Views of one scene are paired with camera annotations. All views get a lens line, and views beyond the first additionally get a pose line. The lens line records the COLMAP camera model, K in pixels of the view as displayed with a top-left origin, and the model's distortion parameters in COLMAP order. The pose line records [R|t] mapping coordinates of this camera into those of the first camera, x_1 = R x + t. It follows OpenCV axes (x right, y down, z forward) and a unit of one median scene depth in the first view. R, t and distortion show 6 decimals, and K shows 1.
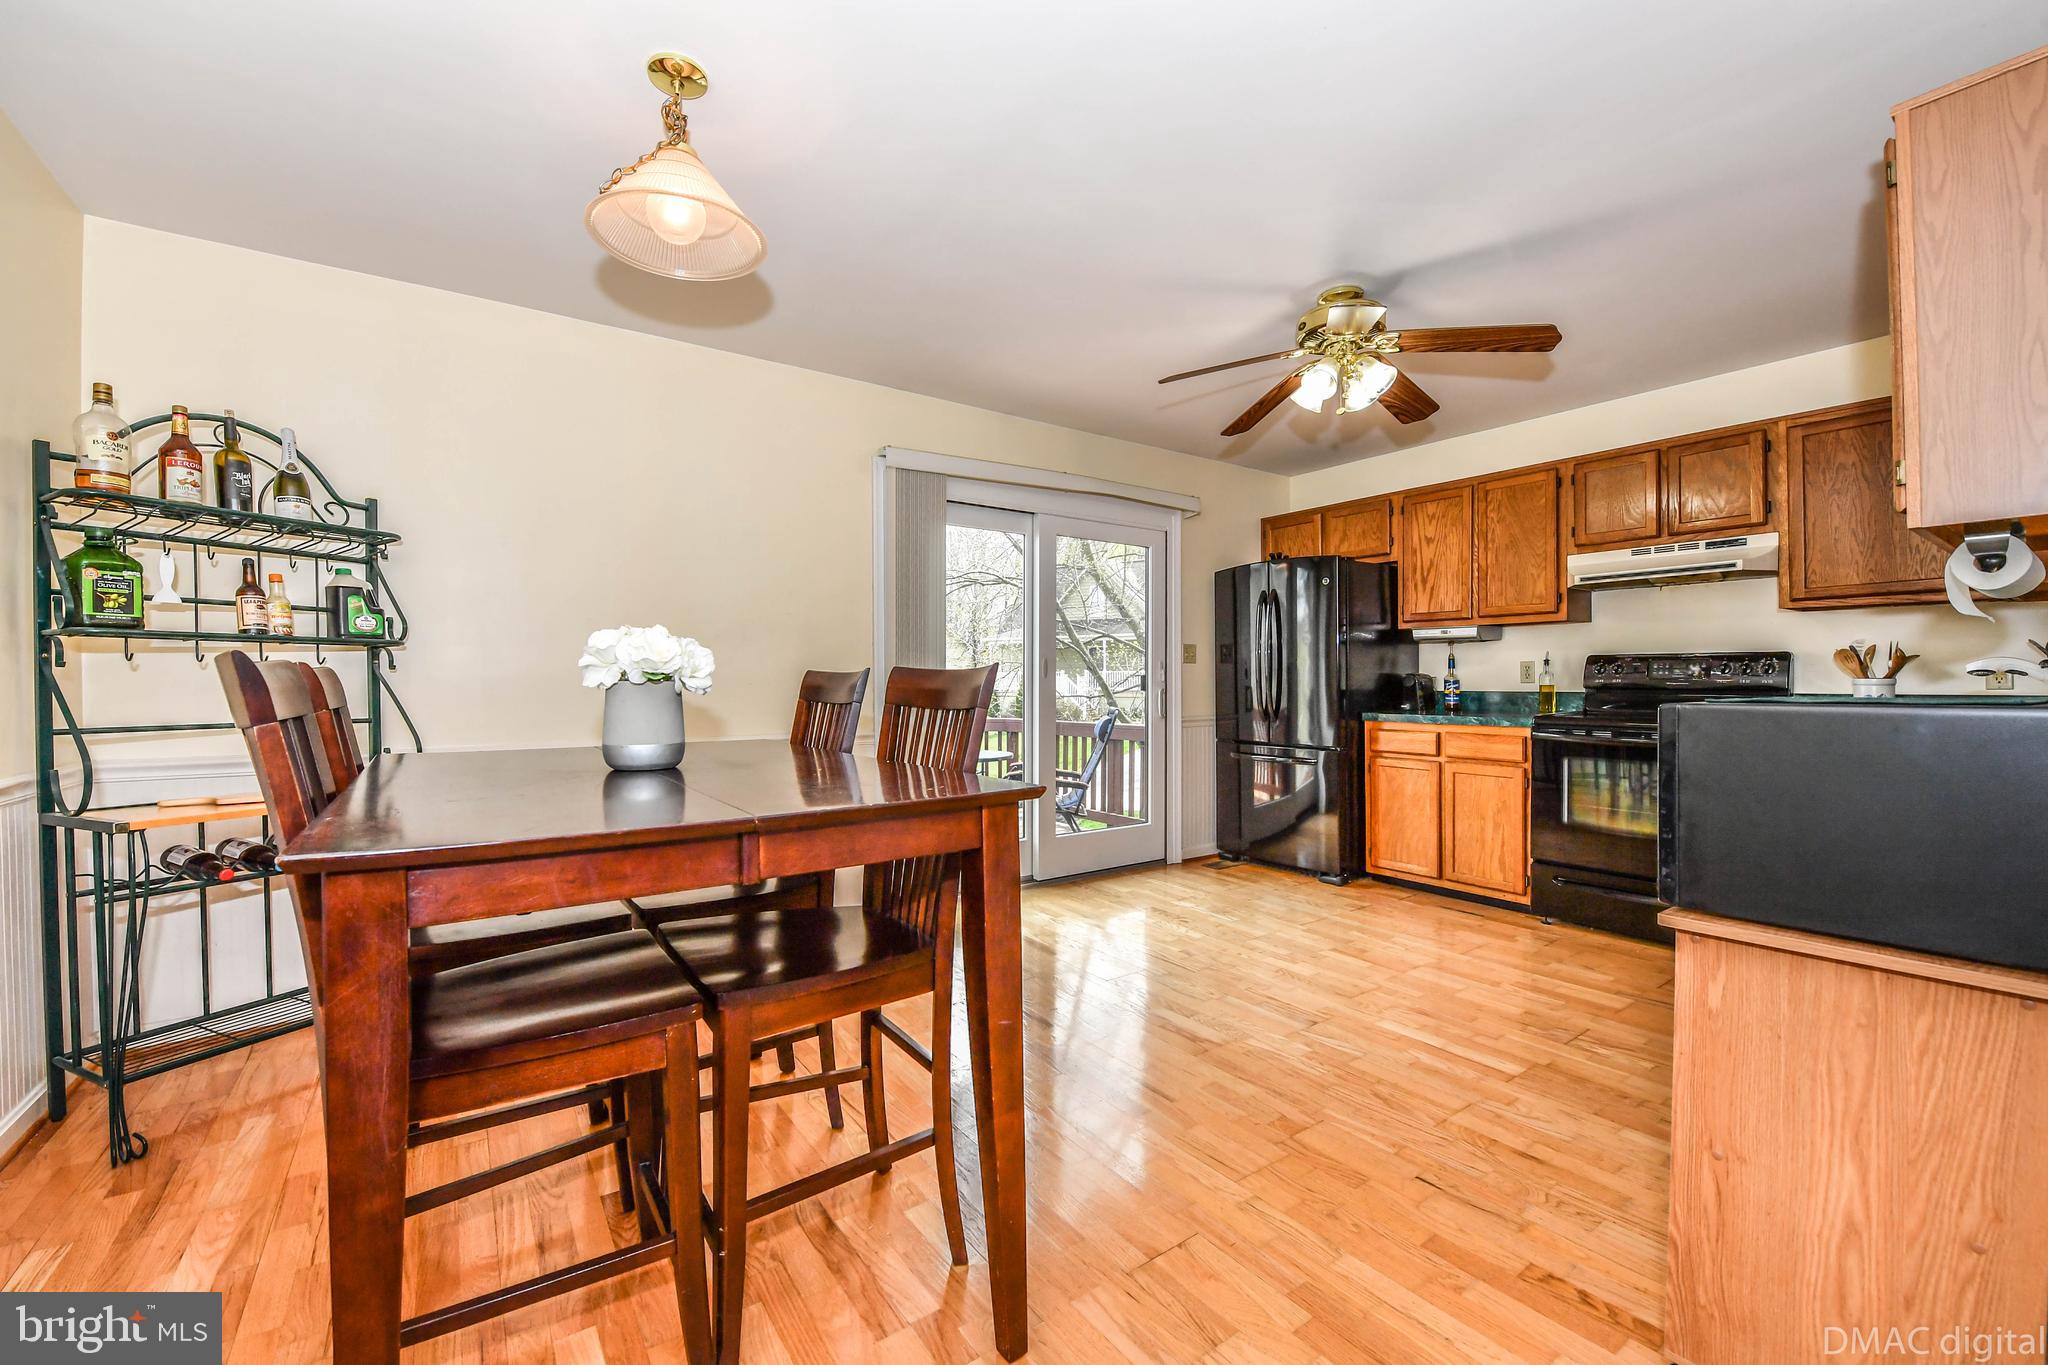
lens RADIAL K [[815.7, 0, 1017.7], [0, 815.7, 690.5], [0, 0, 1]] dist [-0.019603, -0.000241]
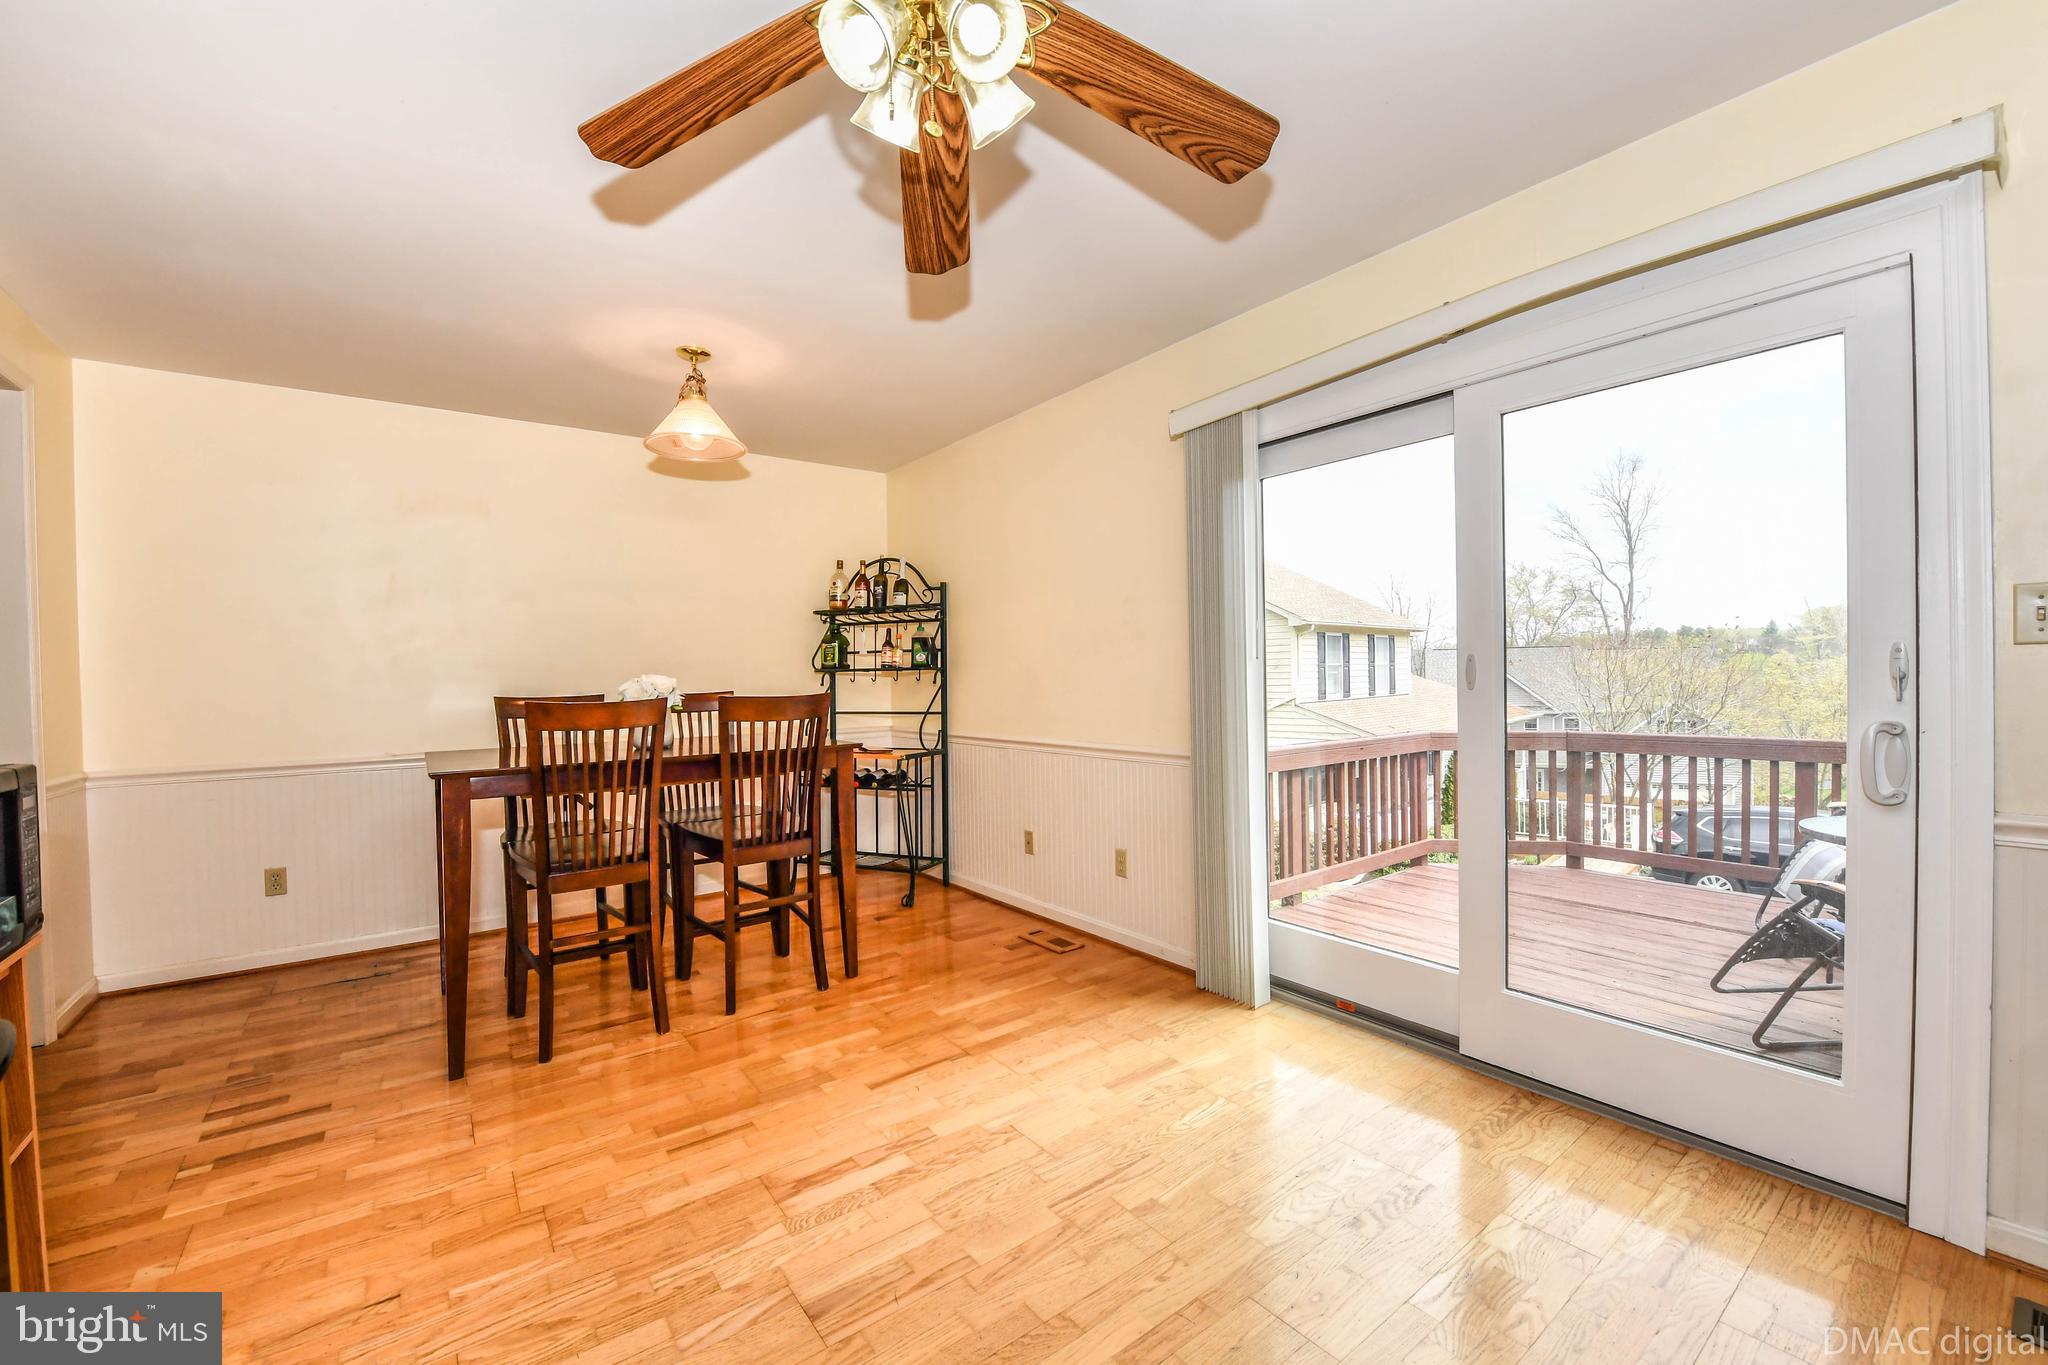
lens RADIAL K [[815.7, 0, 1017.7], [0, 815.7, 690.5], [0, 0, 1]] dist [-0.019603, -0.000241]
pose [[0.022661, 0.026677, -0.999387, 1.045013], [0.013419, 0.999546, 0.026985, -0.062551], [0.999653, -0.014022, 0.022292, 1.269865]]
